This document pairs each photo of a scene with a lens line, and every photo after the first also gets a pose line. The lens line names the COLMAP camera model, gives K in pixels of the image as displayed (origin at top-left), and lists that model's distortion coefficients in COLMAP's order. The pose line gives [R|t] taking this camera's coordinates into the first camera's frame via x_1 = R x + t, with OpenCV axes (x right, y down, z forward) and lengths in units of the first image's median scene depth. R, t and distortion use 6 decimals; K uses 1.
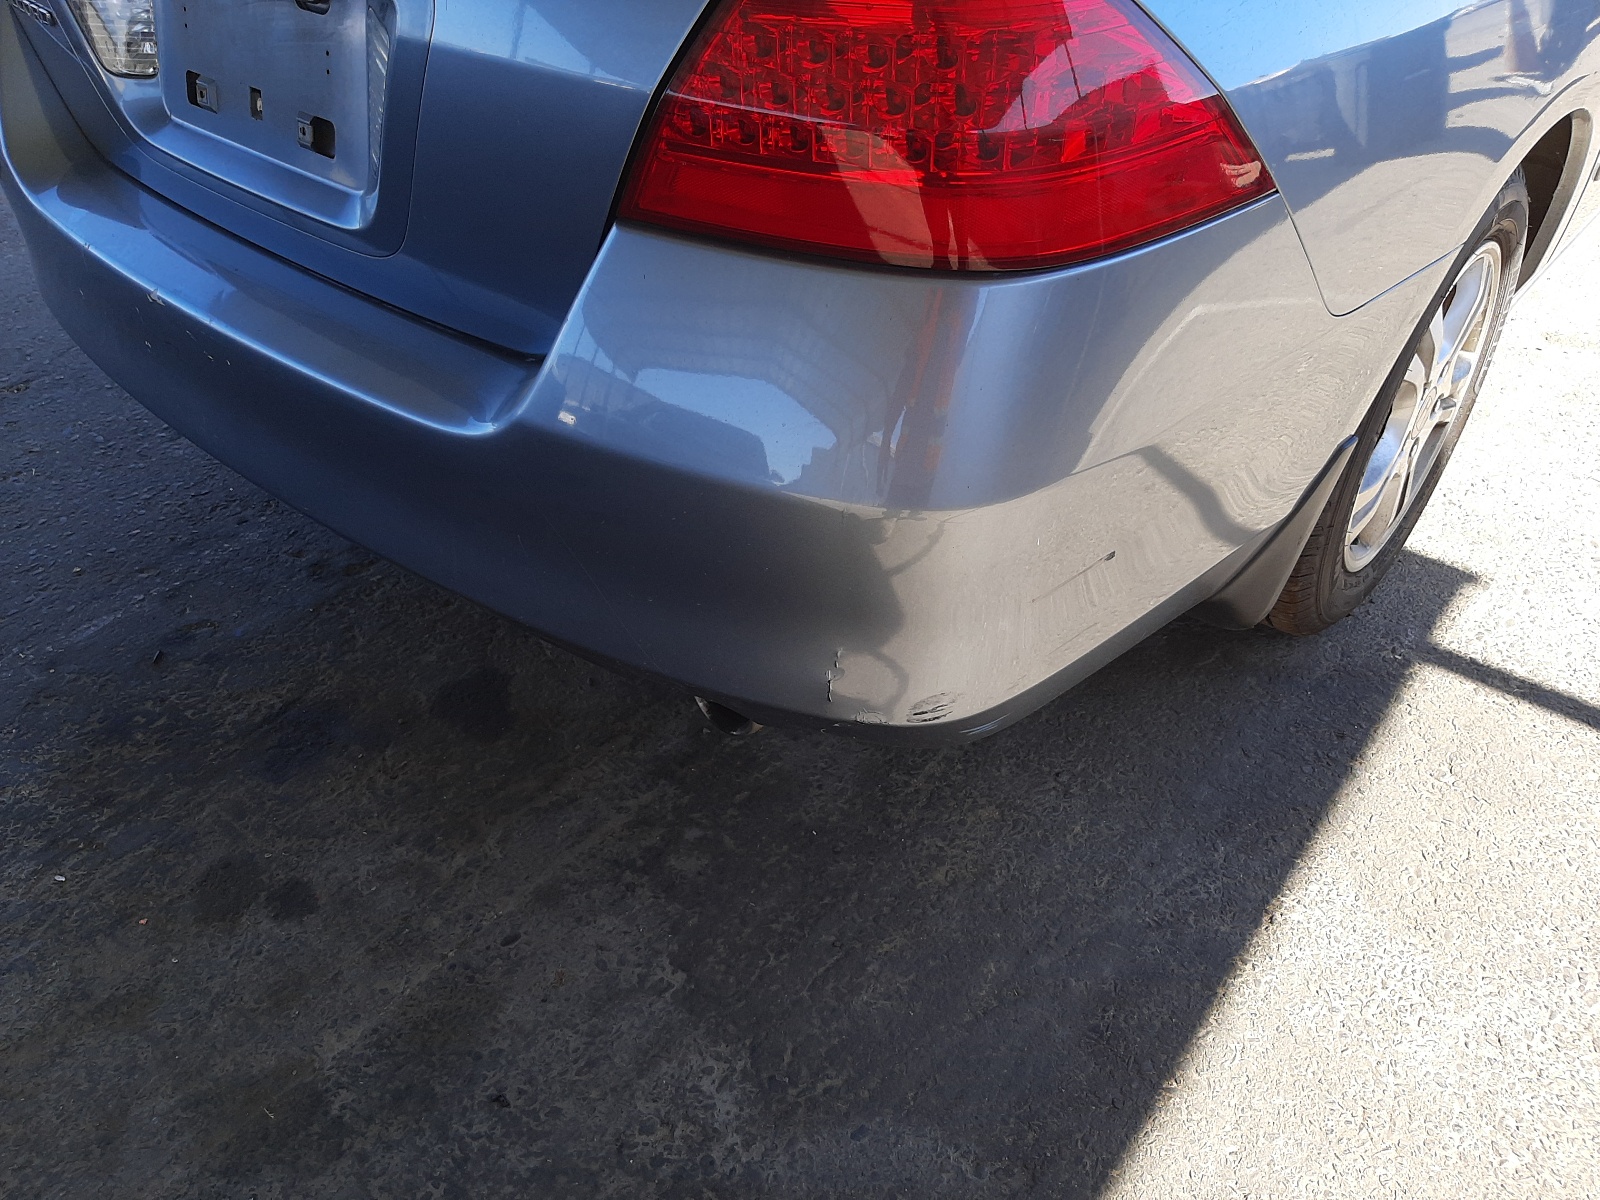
lens RADIAL K [[1243.9, 0, 799.8], [0, 1243.9, 595.2], [0, 0, 1]] dist [0.029482, -0.078309]
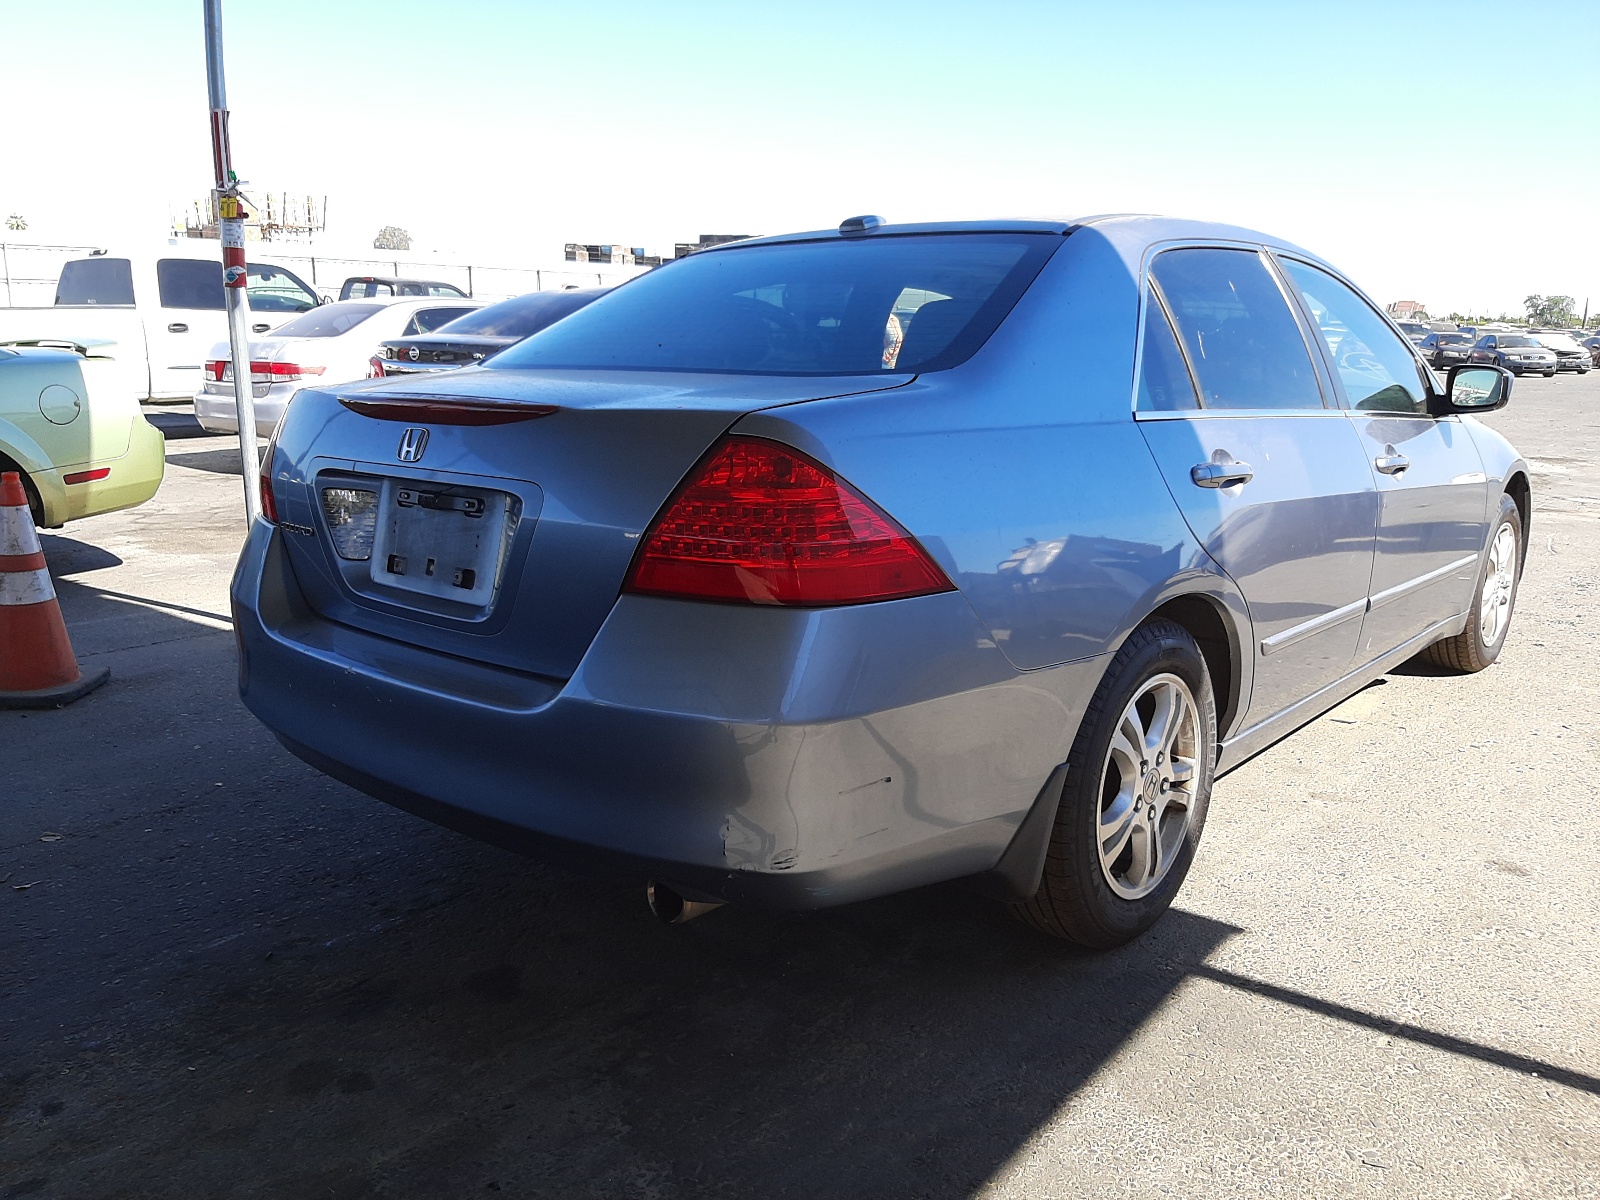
lens RADIAL K [[1243.9, 0, 798.0], [0, 1243.9, 598.7], [0, 0, 1]] dist [0.029482, -0.078309]
pose [[0.999942, 0.006911, -0.008272, 0.101196], [-0.009994, 0.881938, -0.471260, 0.430972], [0.004038, 0.471315, 0.881956, -0.506070]]
